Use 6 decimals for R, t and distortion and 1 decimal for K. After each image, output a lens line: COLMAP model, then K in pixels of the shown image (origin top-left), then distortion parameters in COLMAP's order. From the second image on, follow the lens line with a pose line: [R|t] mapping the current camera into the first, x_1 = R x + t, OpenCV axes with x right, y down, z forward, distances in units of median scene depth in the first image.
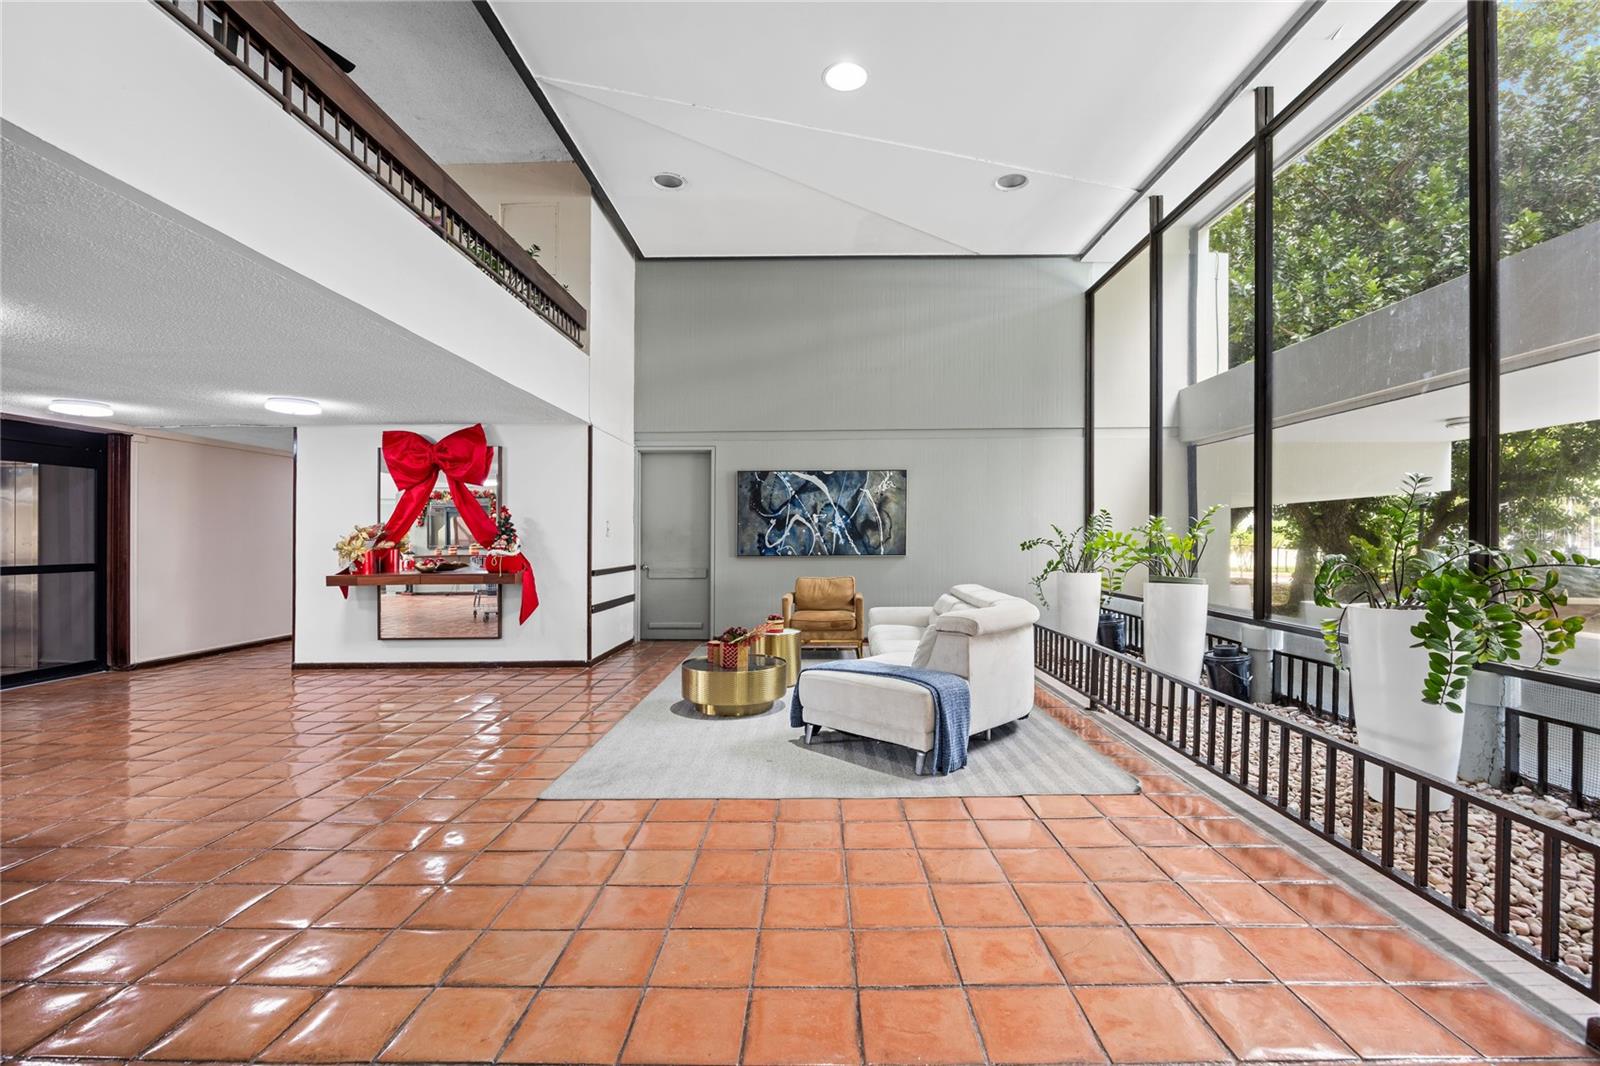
lens RADIAL K [[715.5, 0, 804.8], [0, 715.5, 553.0], [0, 0, 1]] dist [-0.000212, -0.005669]
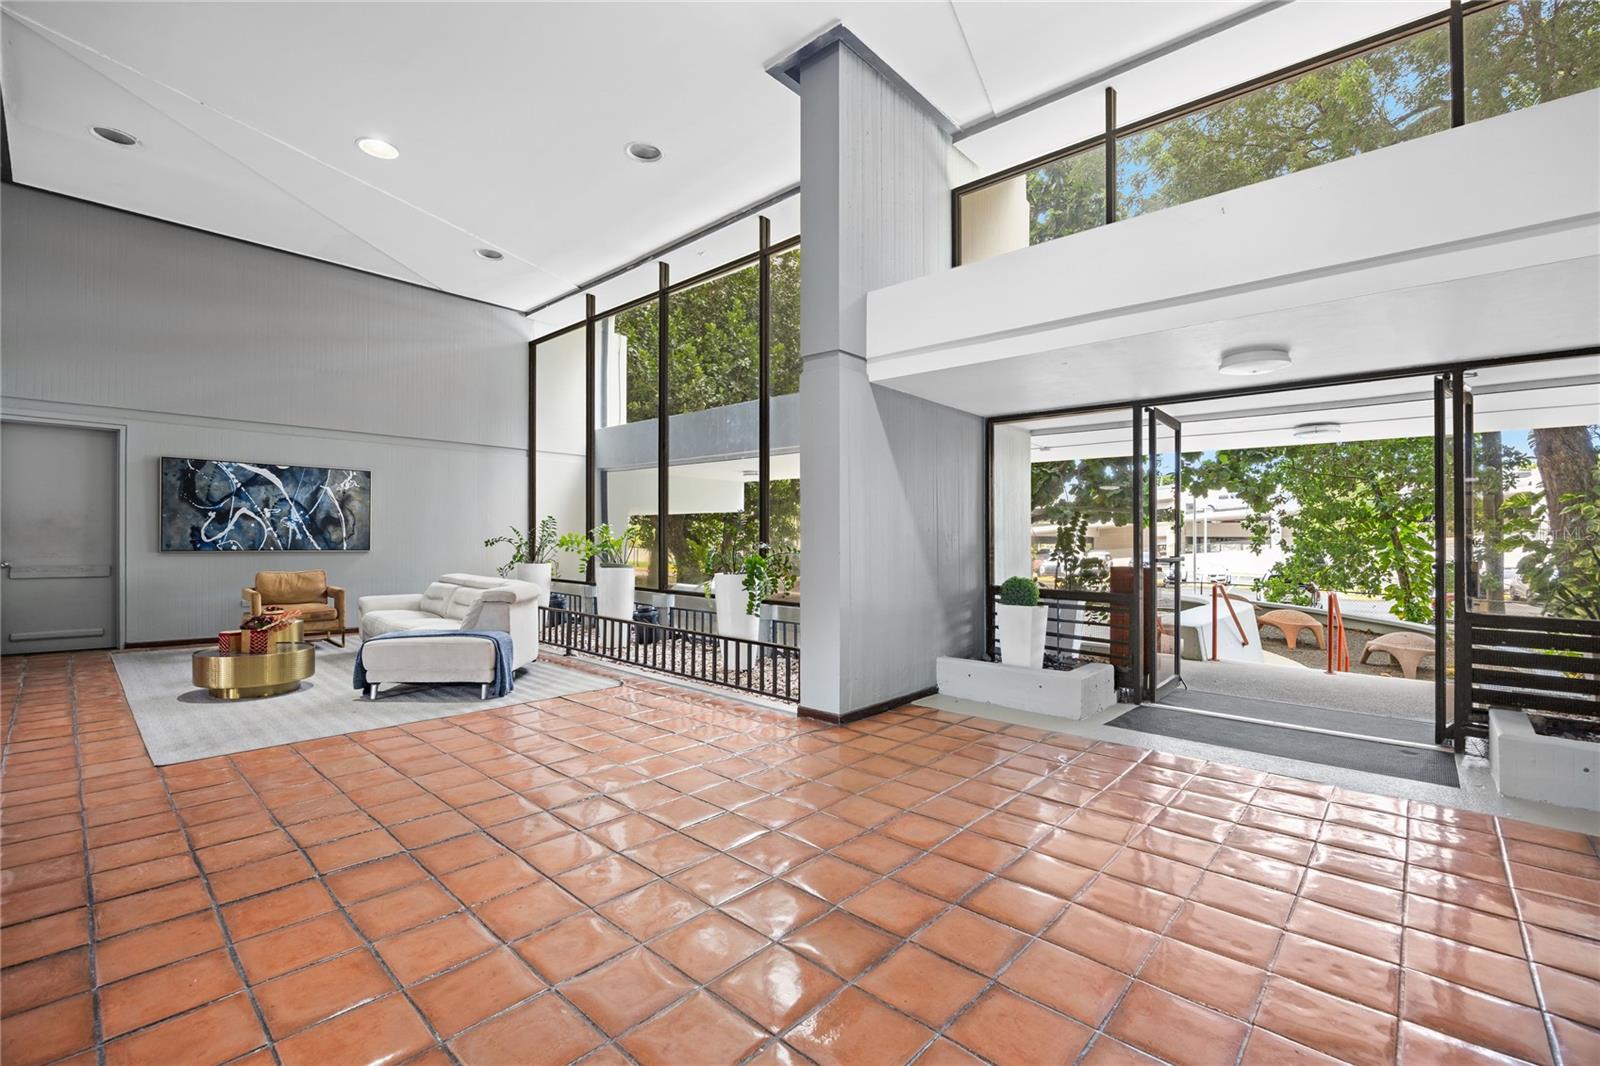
lens RADIAL K [[715.5, 0, 804.8], [0, 715.5, 553.0], [0, 0, 1]] dist [-0.000212, -0.005669]
pose [[0.669947, 0.000501, 0.742409, -0.218971], [-0.001190, 0.999999, 0.000399, 0.005709], [-0.742408, -0.001151, 0.669947, -0.206120]]
